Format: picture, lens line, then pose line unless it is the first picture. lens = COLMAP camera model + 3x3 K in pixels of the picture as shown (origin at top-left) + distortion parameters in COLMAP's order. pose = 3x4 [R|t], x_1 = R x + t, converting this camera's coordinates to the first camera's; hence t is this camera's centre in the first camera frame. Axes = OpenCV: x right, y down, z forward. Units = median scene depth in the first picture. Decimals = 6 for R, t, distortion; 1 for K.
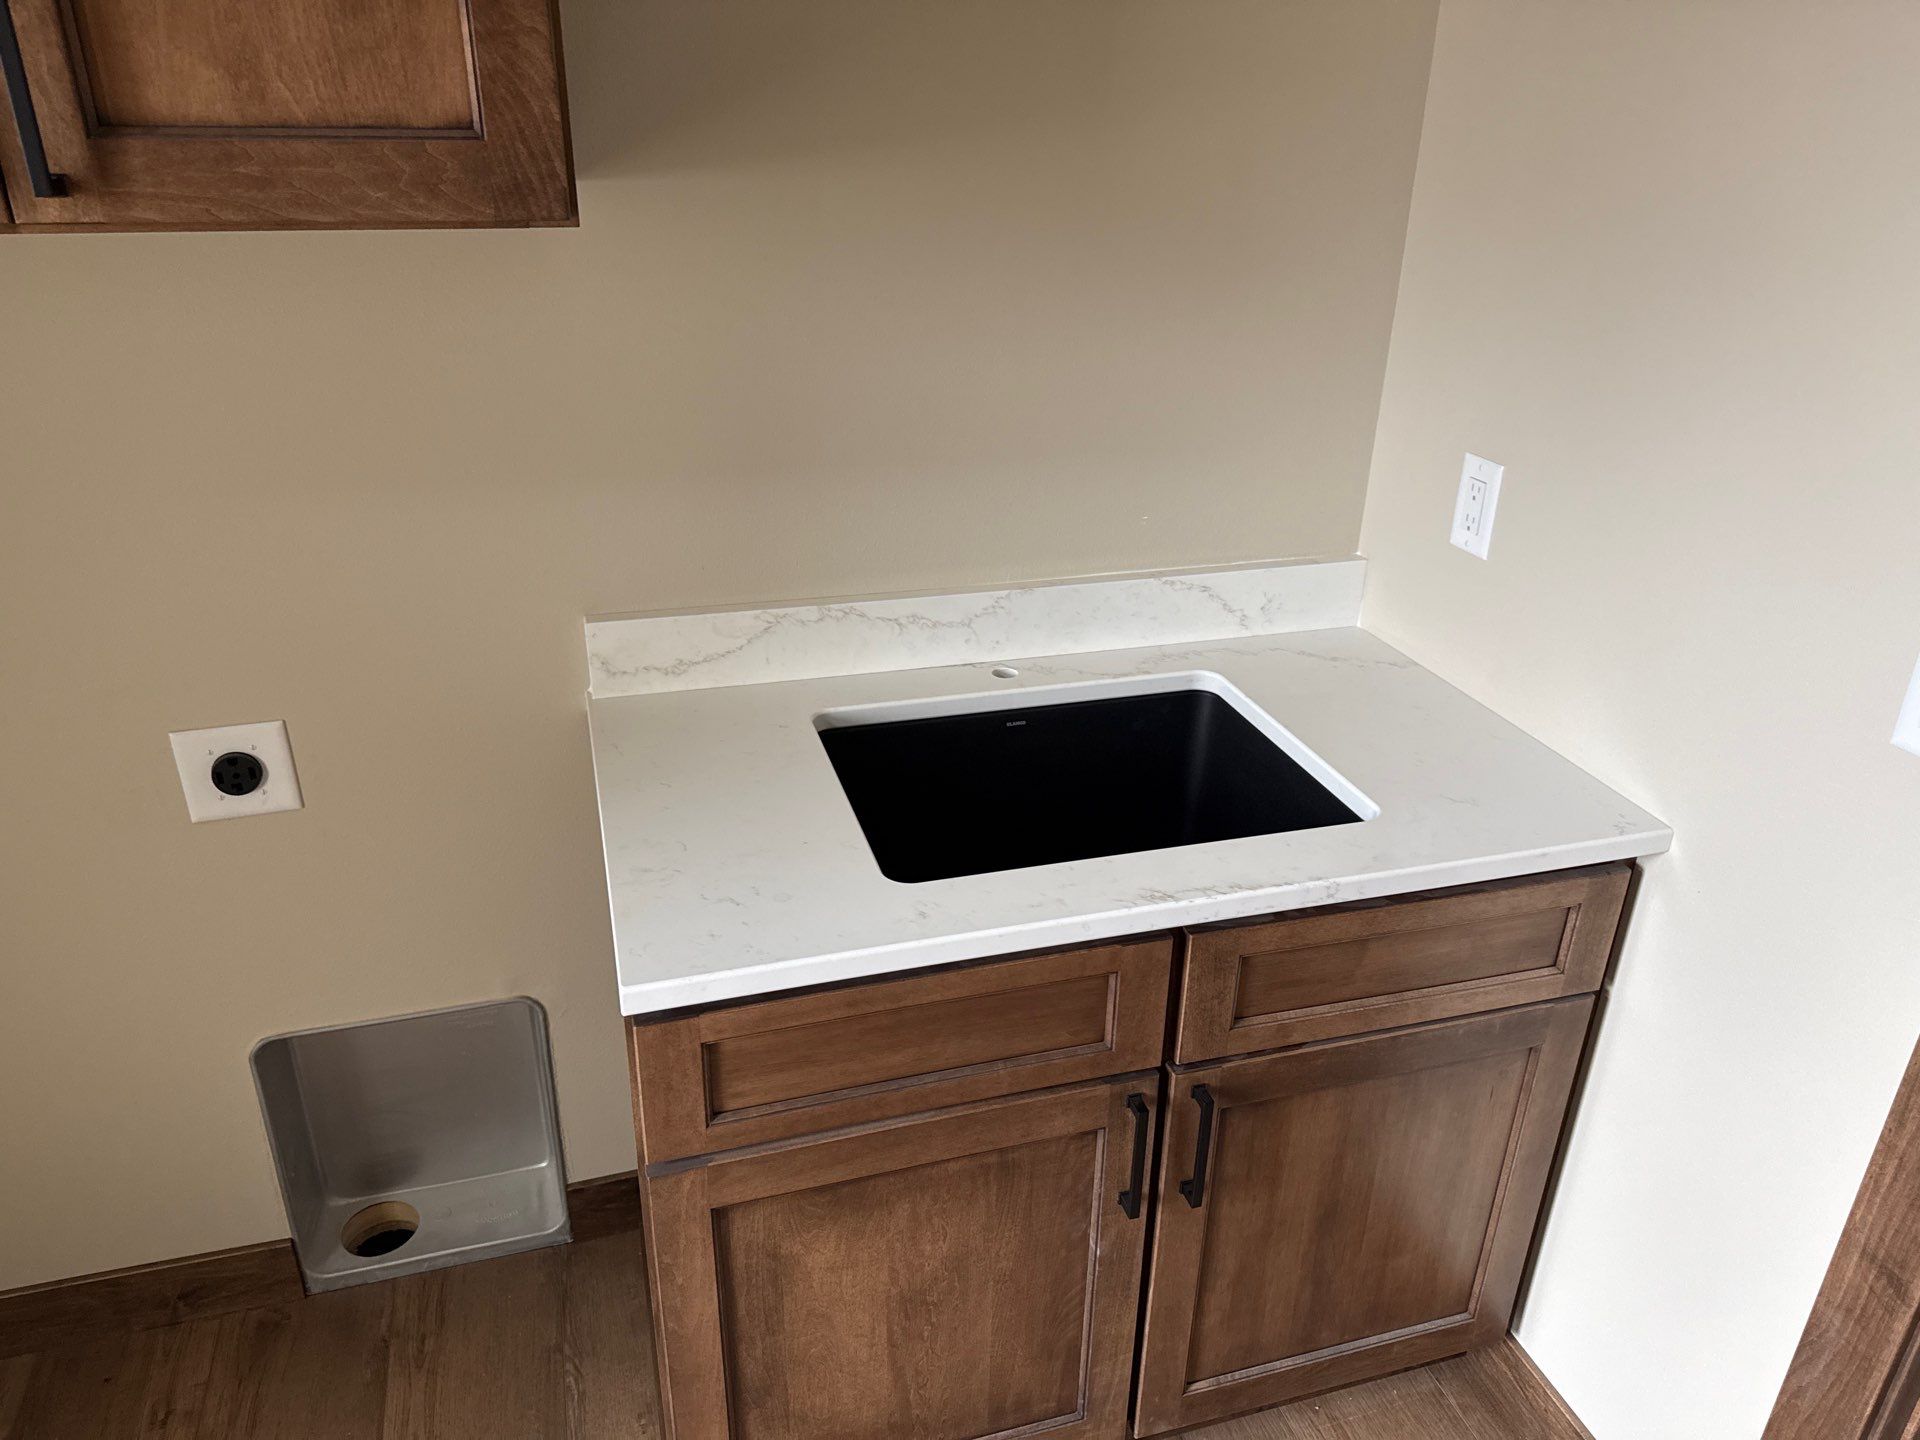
lens RADIAL K [[1357.1, 0, 960.0], [0, 1357.1, 720.0], [0, 0, 1]] dist [0.038567, -0.044988]
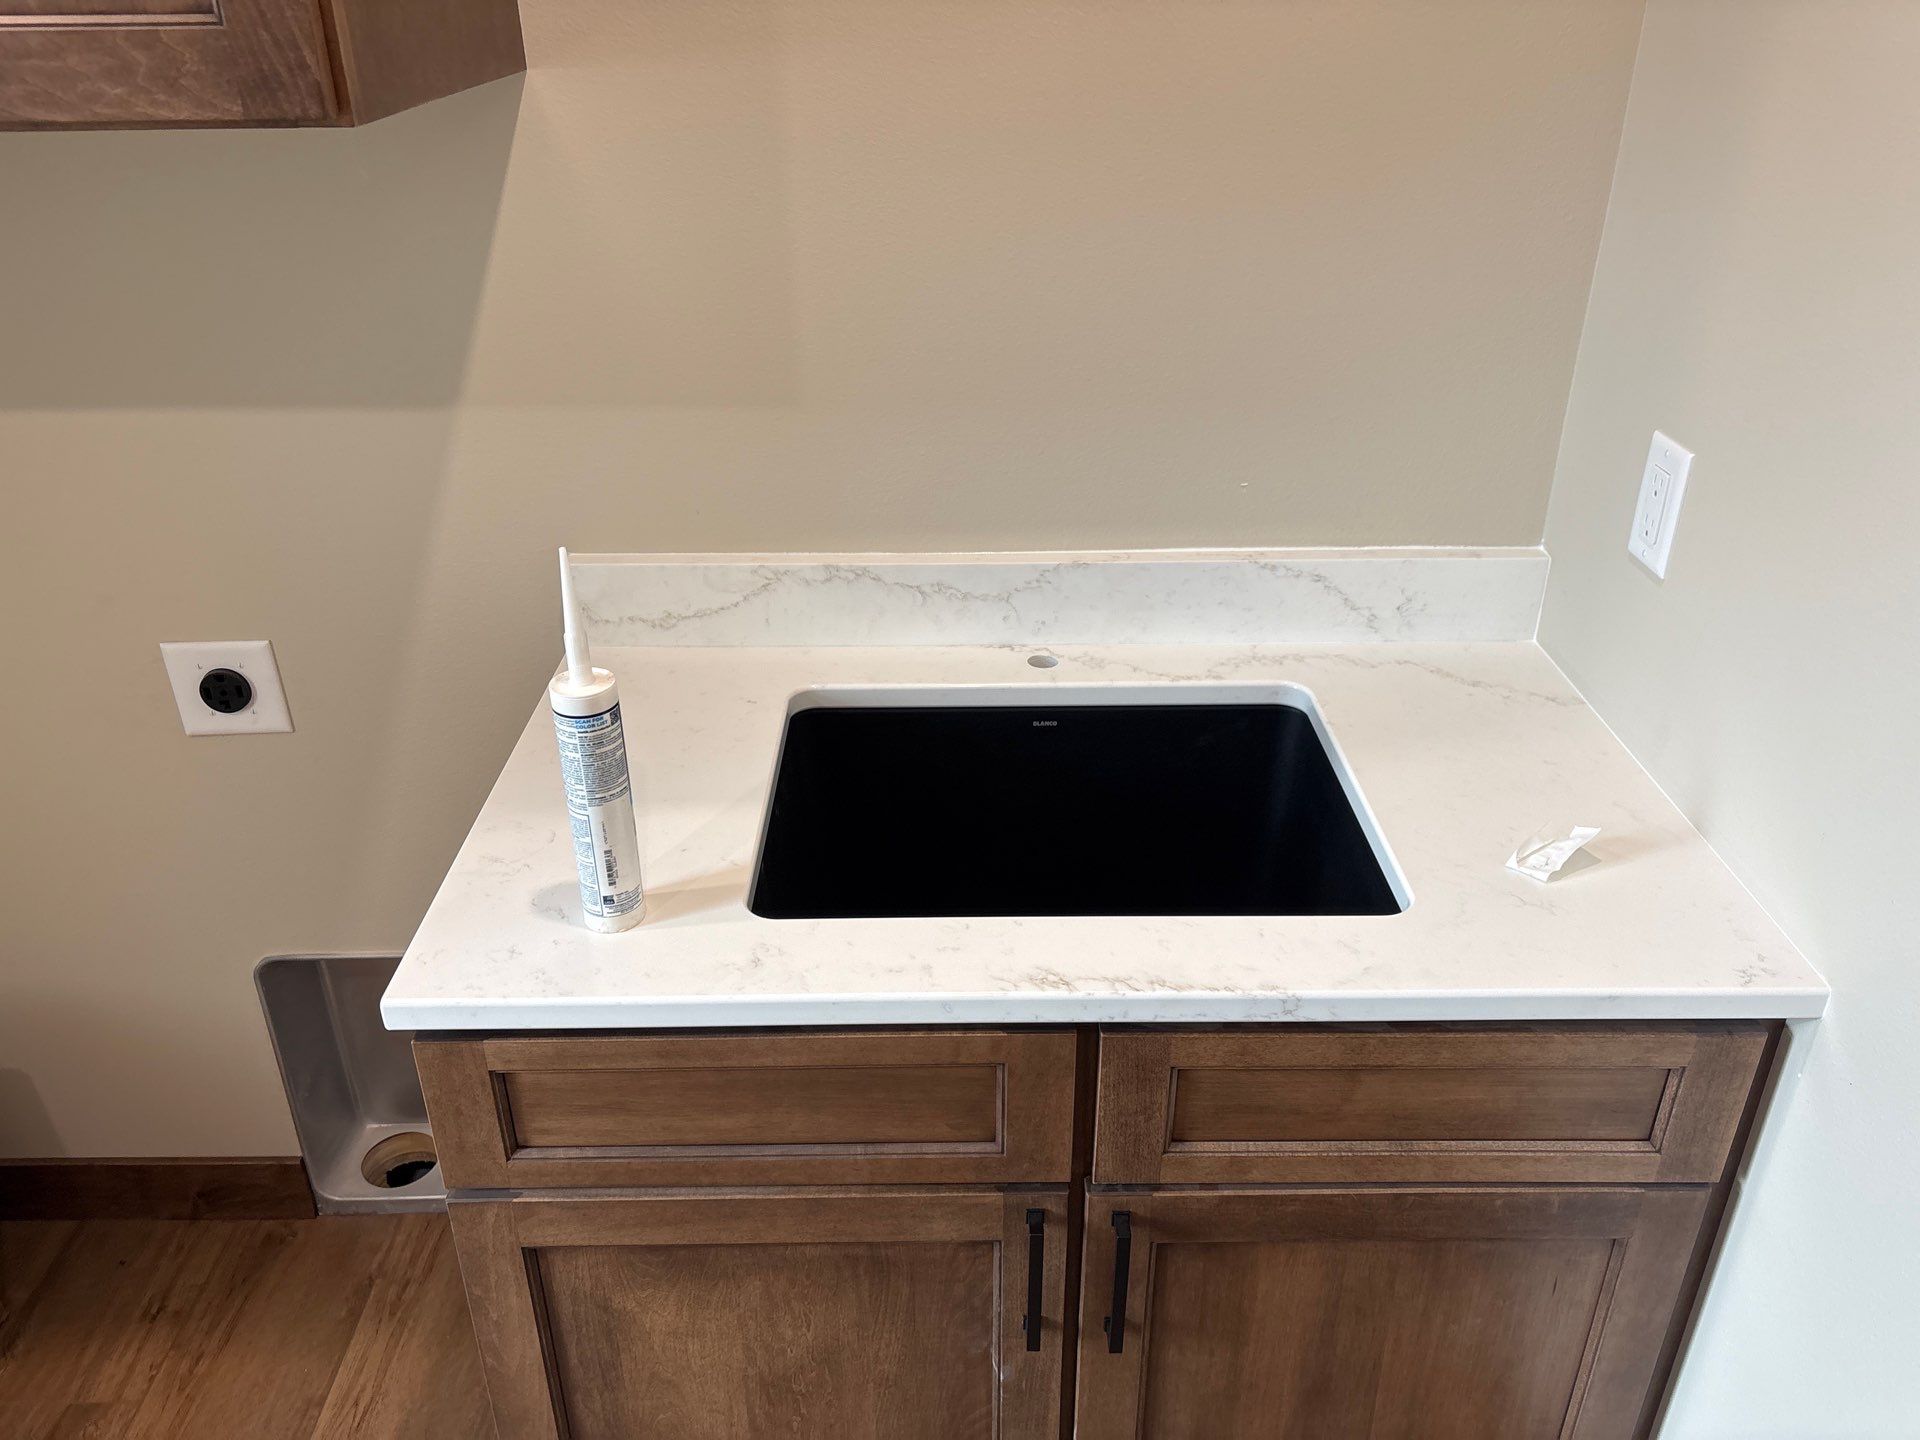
lens RADIAL K [[1482.4, 0, 956.5], [0, 1482.4, 725.0], [0, 0, 1]] dist [0.007319, -0.002650]
pose [[0.959388, 0.110729, -0.259447, 0.271551], [-0.095419, 0.992908, 0.070917, -0.067948], [0.265460, -0.043281, 0.963150, 0.140685]]
